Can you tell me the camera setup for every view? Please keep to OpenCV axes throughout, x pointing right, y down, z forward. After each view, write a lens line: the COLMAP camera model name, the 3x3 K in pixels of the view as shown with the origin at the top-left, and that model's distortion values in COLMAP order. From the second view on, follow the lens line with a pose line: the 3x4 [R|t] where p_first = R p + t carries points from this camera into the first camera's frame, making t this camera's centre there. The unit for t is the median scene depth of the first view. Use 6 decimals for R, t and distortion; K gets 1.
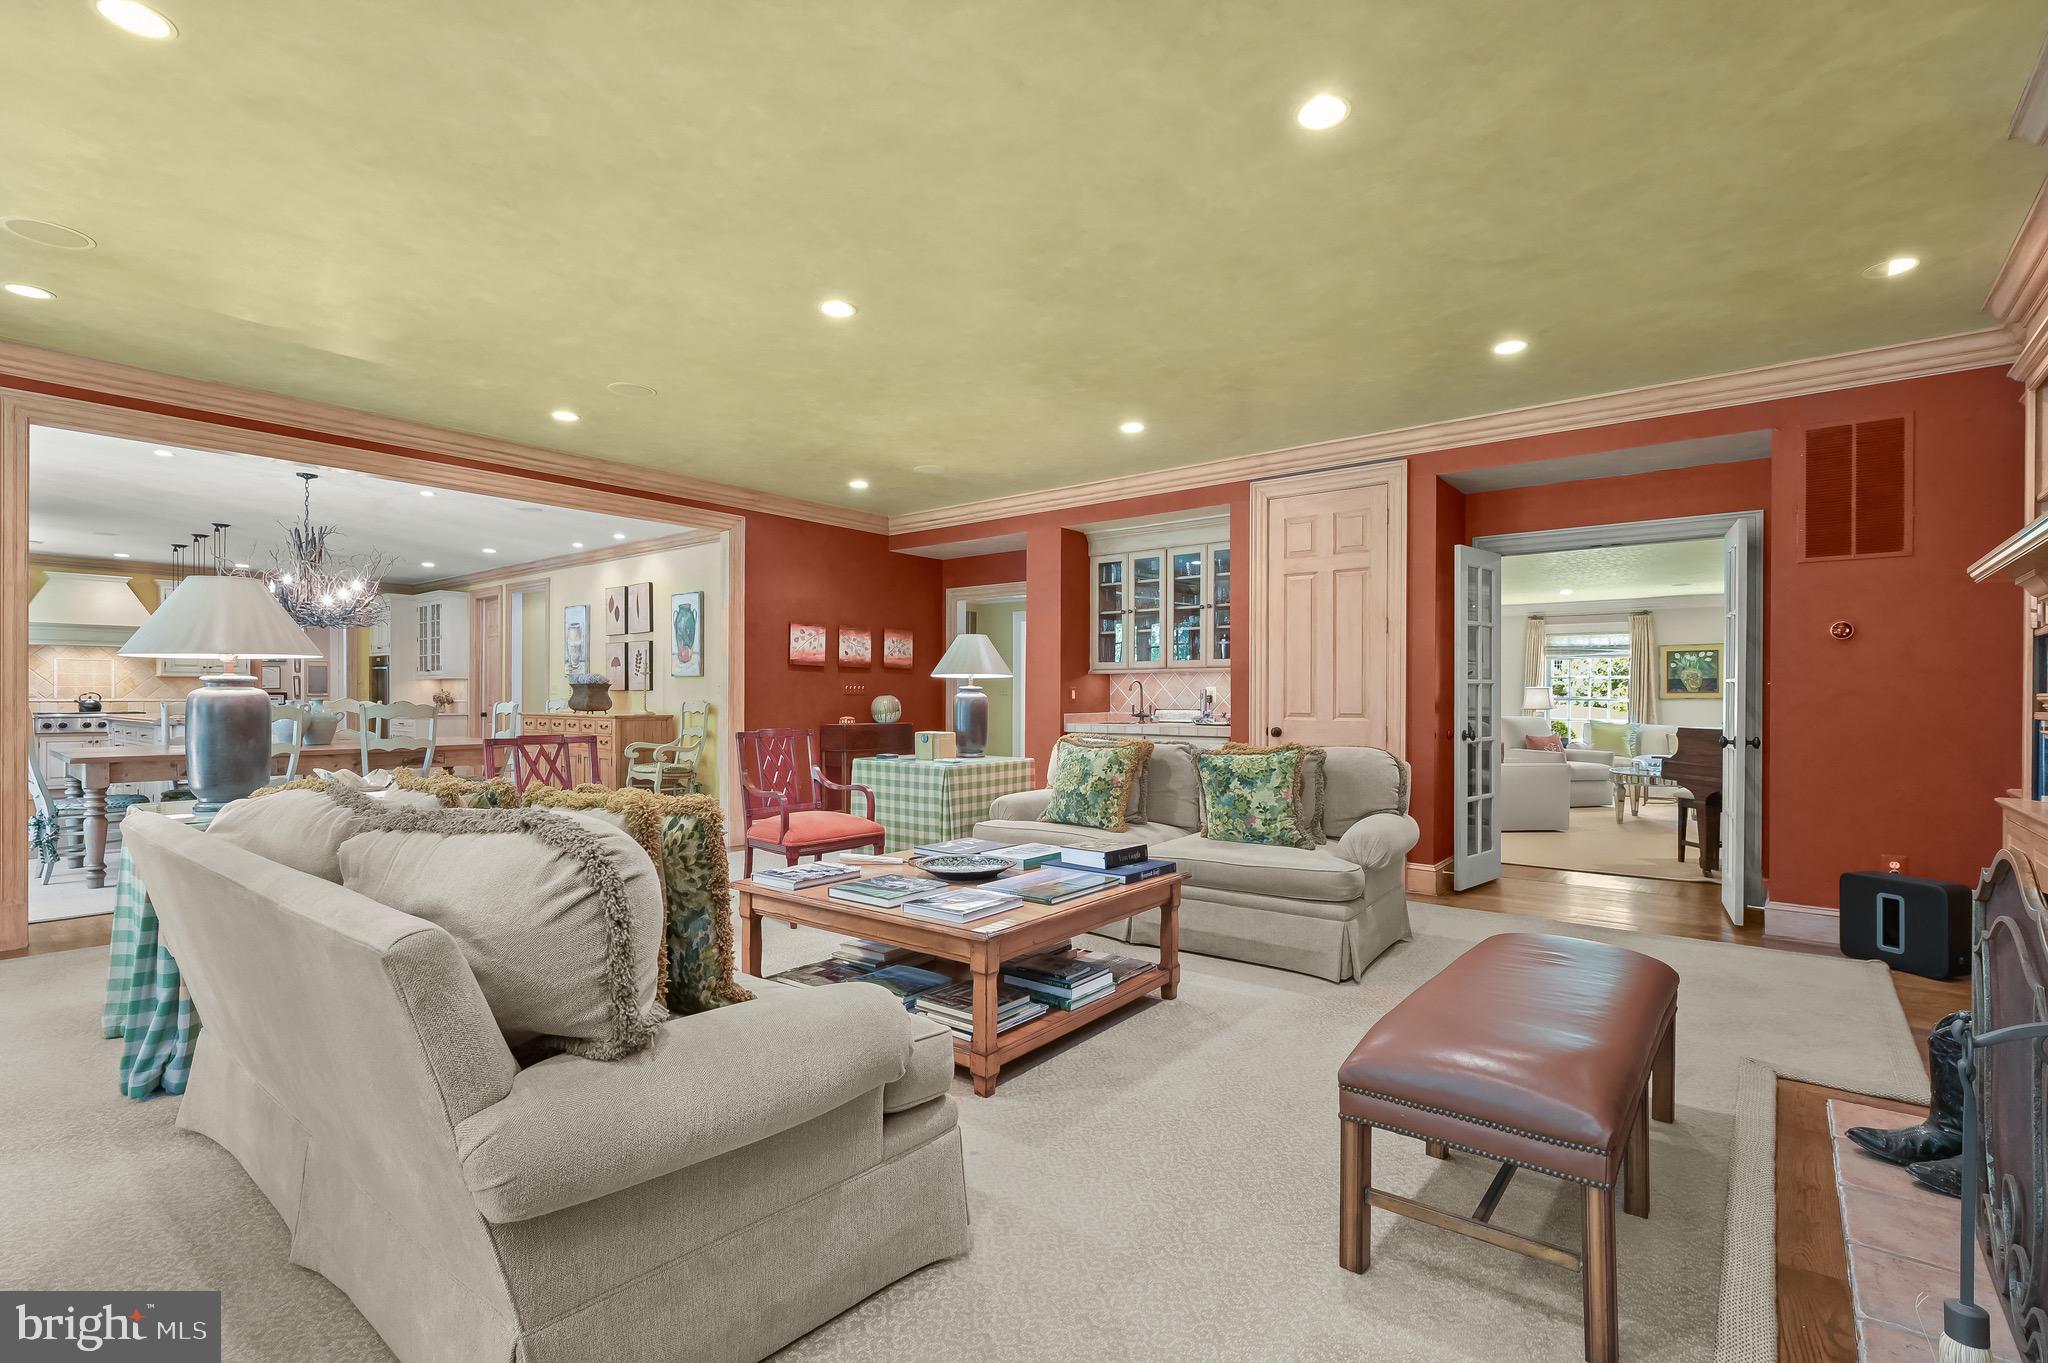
lens RADIAL K [[927.5, 0, 1024.7], [0, 927.5, 701.2], [0, 0, 1]] dist [0.001037, 0.000139]
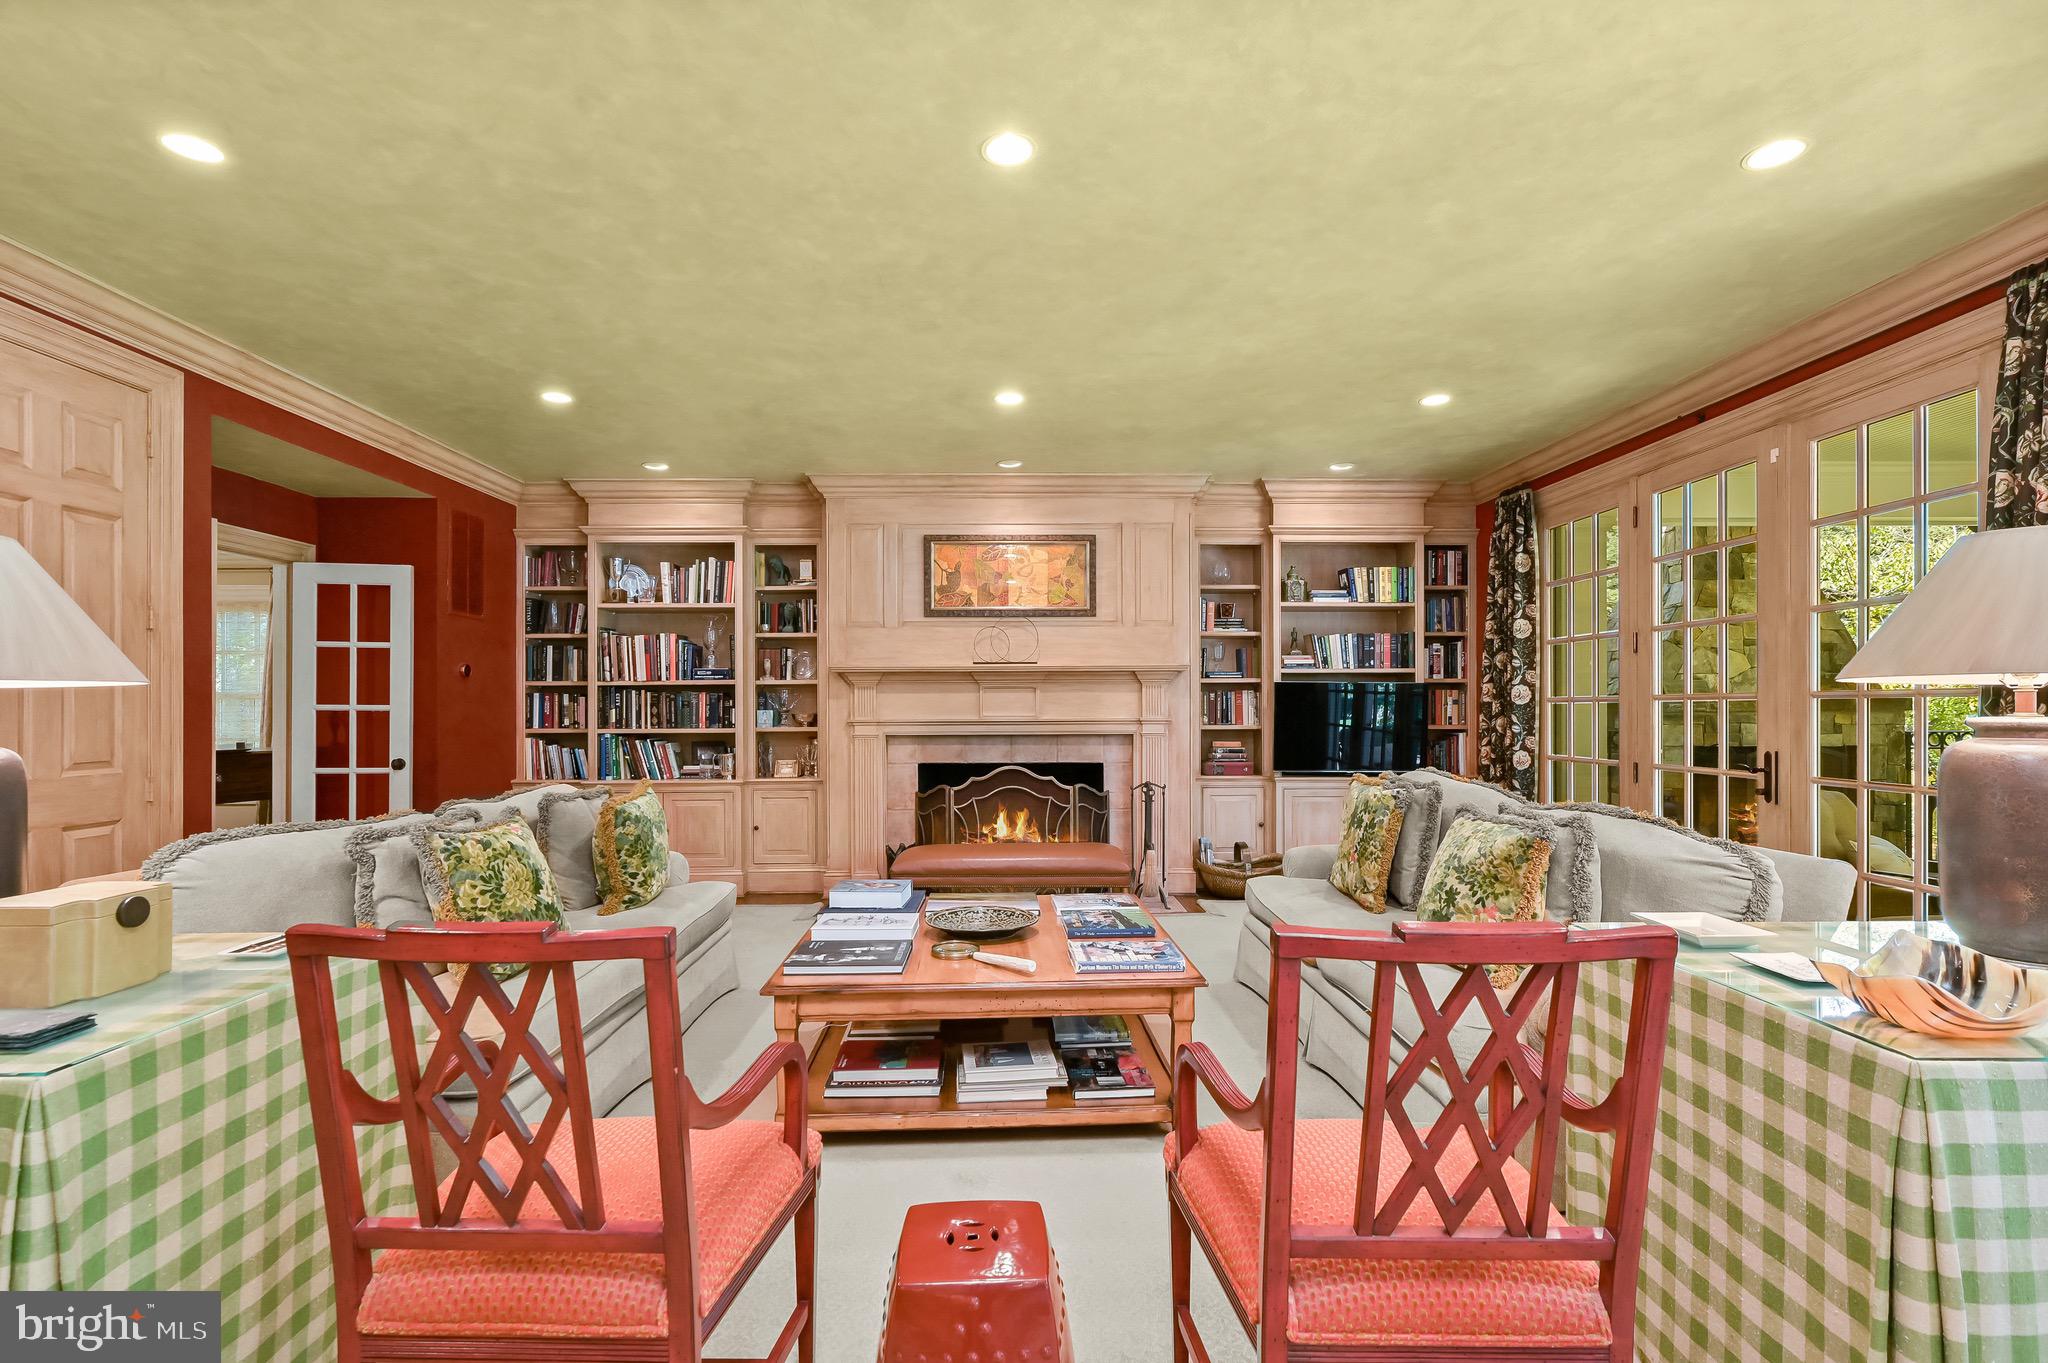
lens RADIAL K [[927.5, 0, 1024.7], [0, 927.5, 701.2], [0, 0, 1]] dist [0.001037, 0.000139]
pose [[-0.637647, 0.005248, 0.770310, -0.608685], [0.005612, 0.999982, -0.002167, -0.024672], [-0.770308, 0.002941, -0.637665, 1.199577]]
